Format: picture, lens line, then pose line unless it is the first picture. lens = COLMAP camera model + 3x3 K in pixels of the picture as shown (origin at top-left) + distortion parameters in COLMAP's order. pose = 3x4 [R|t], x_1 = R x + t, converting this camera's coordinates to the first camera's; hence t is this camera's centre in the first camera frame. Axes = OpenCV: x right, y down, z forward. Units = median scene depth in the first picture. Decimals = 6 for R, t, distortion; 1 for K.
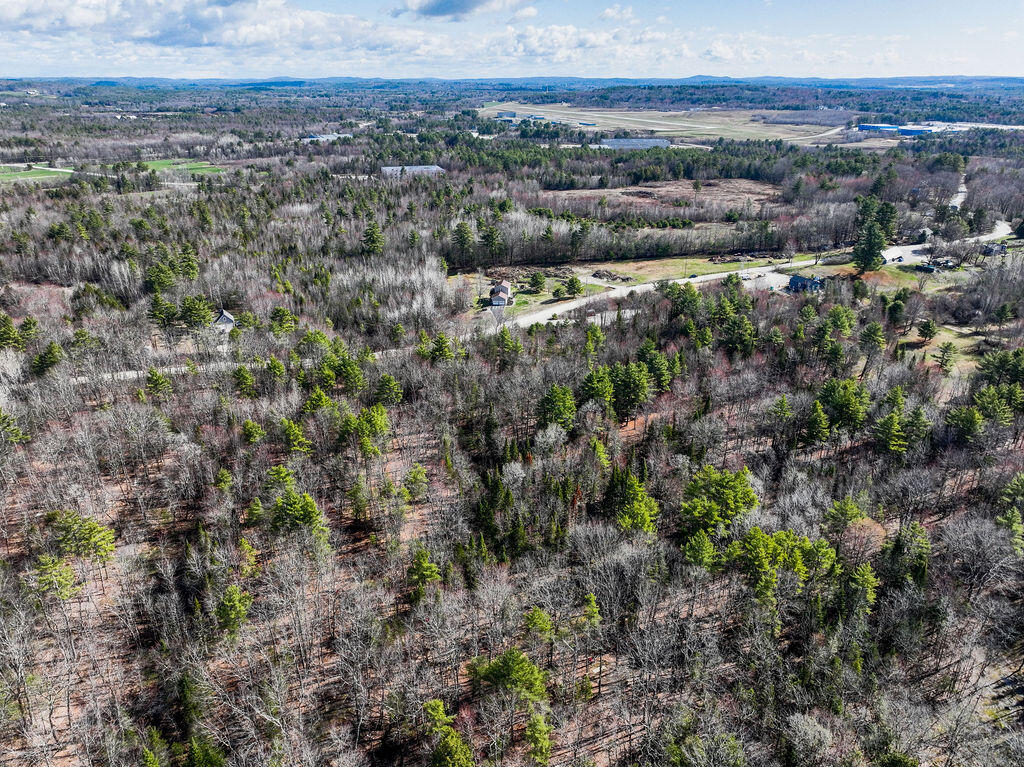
lens RADIAL K [[724.6, 0, 512.0], [0, 724.6, 383.5], [0, 0, 1]] dist [-0.003529, 0.022623]
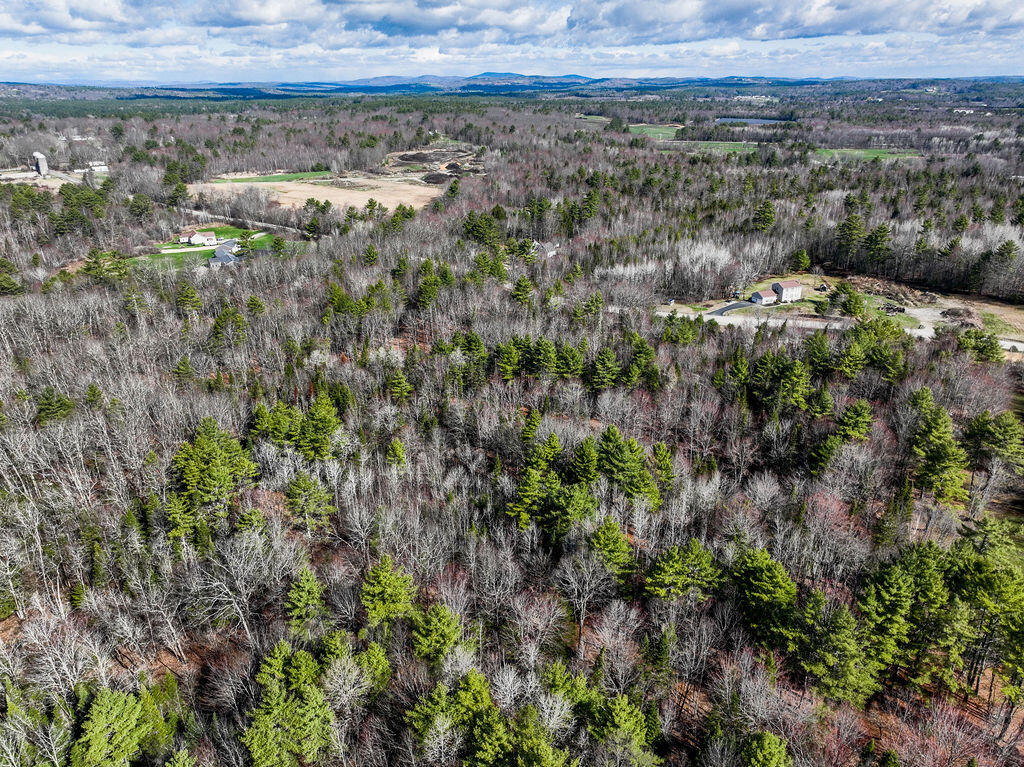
lens RADIAL K [[724.6, 0, 512.0], [0, 724.6, 383.5], [0, 0, 1]] dist [-0.003529, 0.022623]
pose [[0.468718, 0.337964, -0.816139, 0.414183], [-0.338281, 0.922159, 0.187589, -0.060350], [0.816008, 0.188158, 0.546559, 0.232755]]
